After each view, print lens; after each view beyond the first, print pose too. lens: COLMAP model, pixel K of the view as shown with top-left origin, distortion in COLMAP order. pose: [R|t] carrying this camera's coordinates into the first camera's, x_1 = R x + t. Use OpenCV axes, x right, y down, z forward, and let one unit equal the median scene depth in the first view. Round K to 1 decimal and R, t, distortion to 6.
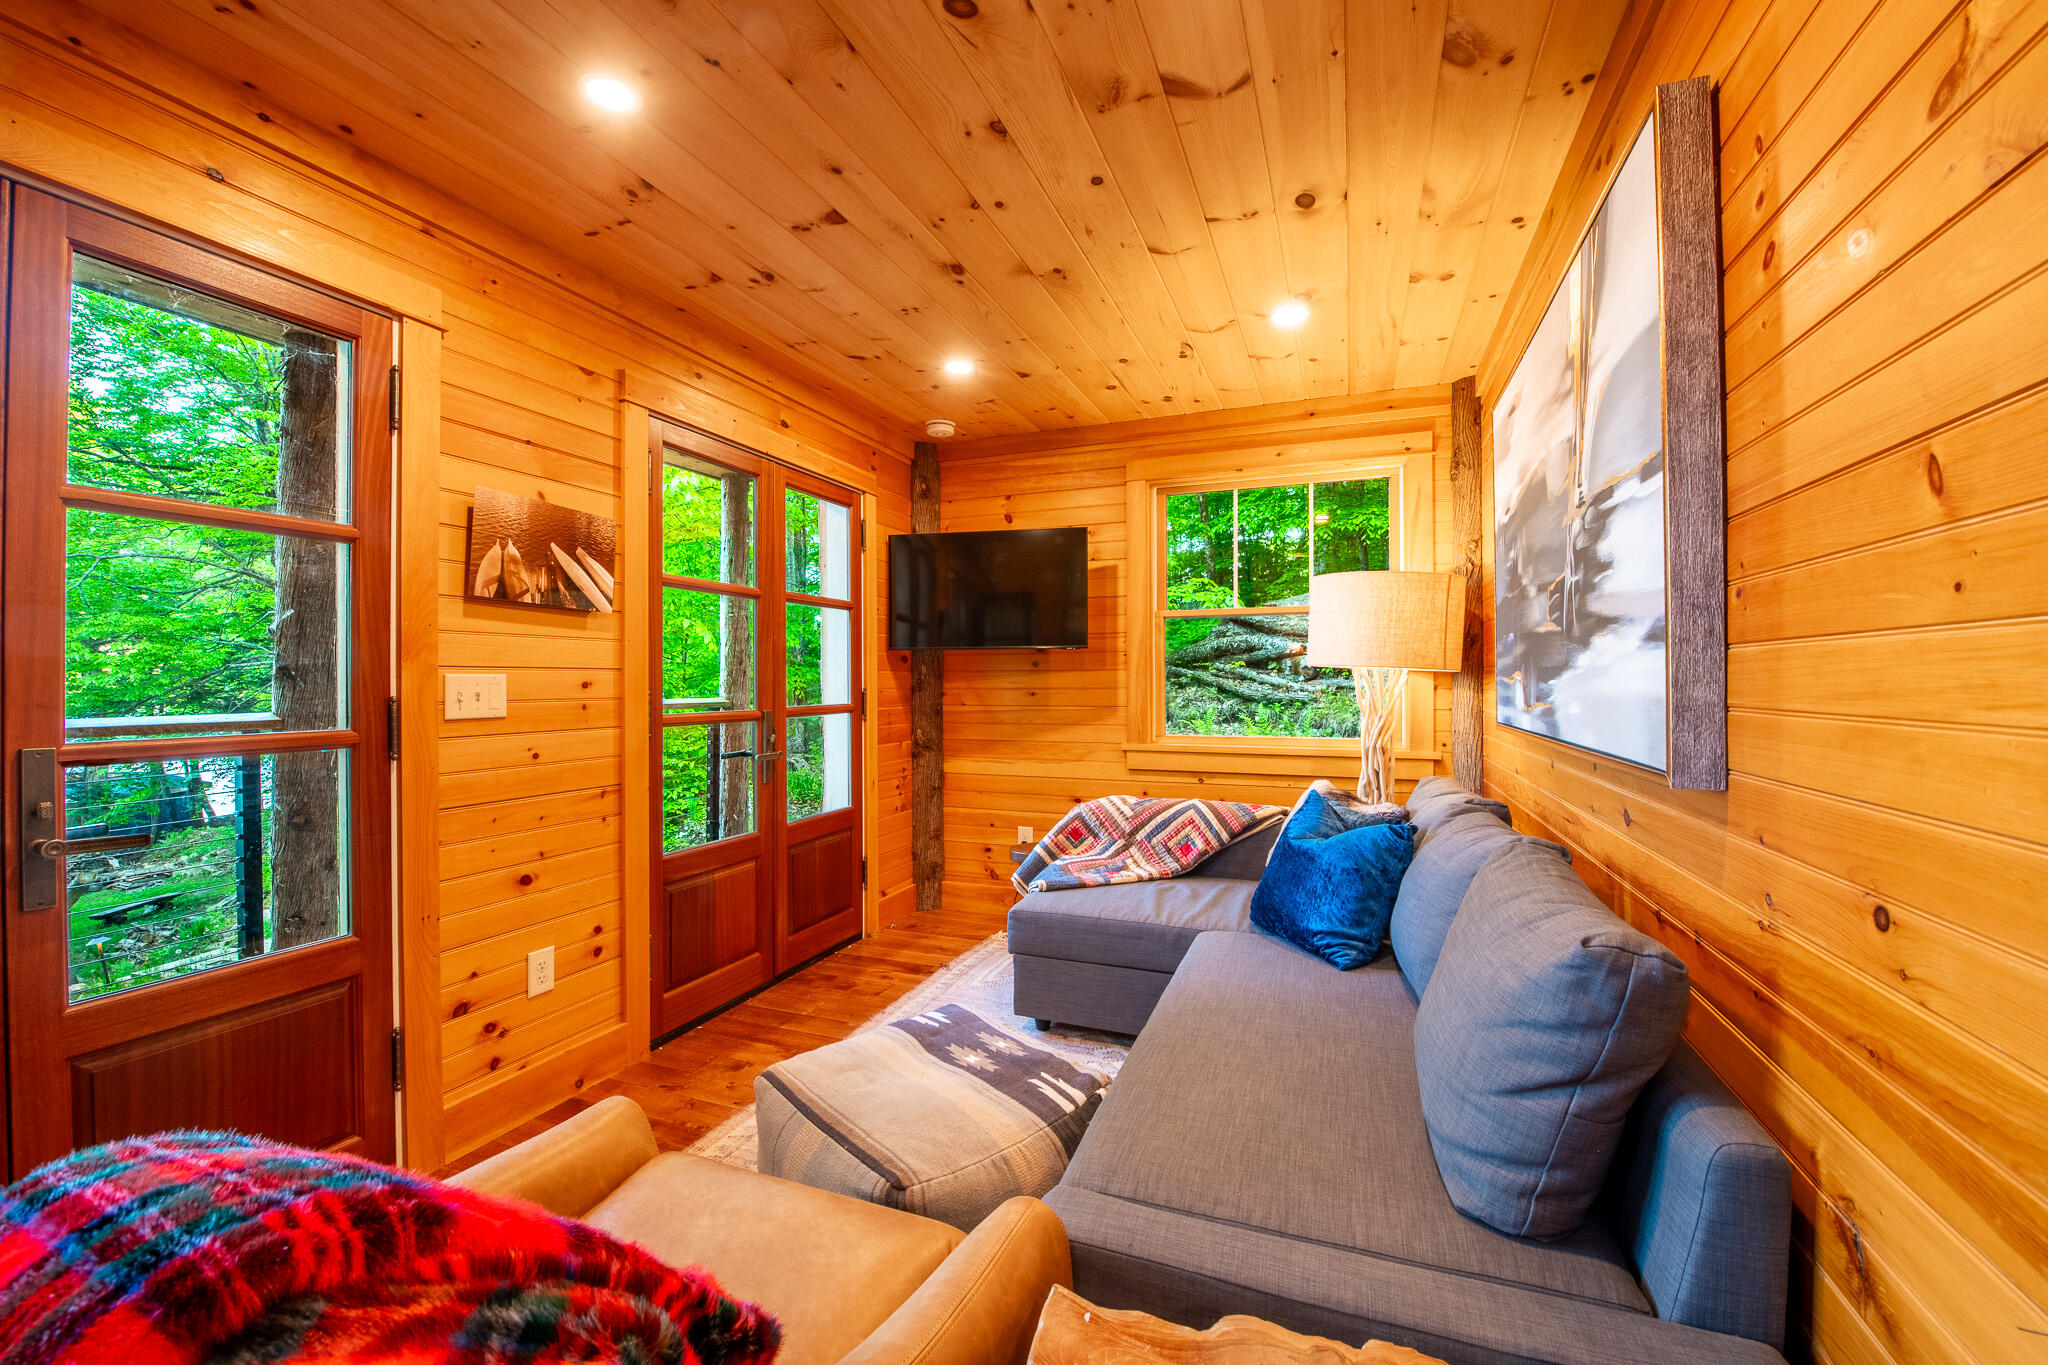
lens RADIAL K [[821.6, 0, 1022.2], [0, 821.6, 682.6], [0, 0, 1]] dist [-0.021111, -0.000437]
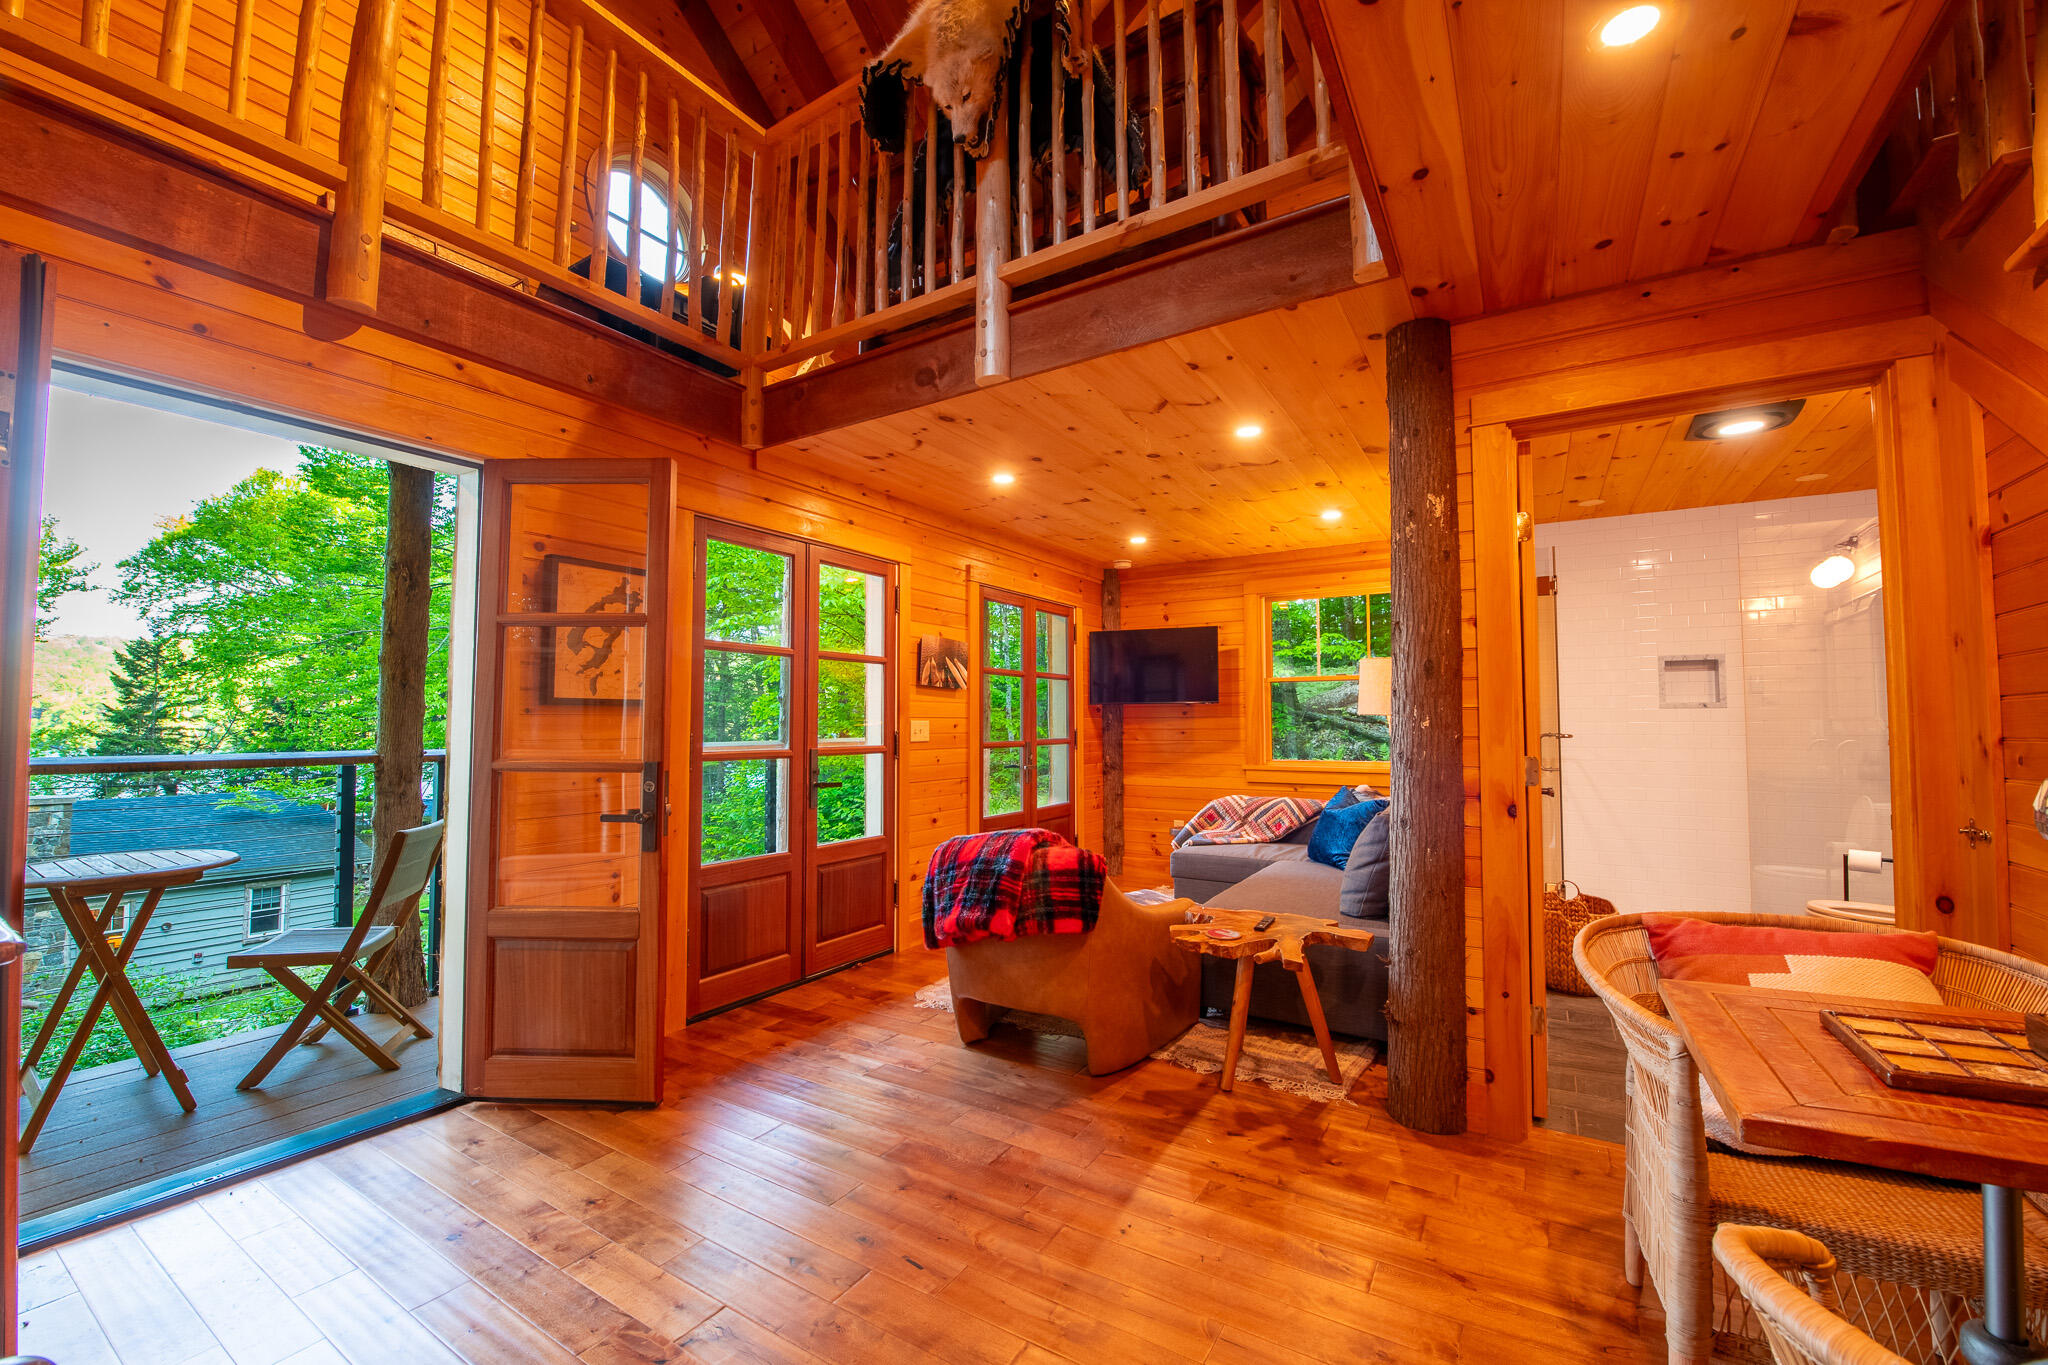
lens RADIAL K [[821.6, 0, 1023.4], [0, 821.6, 683.4], [0, 0, 1]] dist [-0.021111, -0.000437]
pose [[0.984748, -0.007428, -0.173829, -0.014491], [-0.001471, 0.998697, -0.051013, 0.000748], [0.173982, 0.050491, 0.983454, -0.612280]]
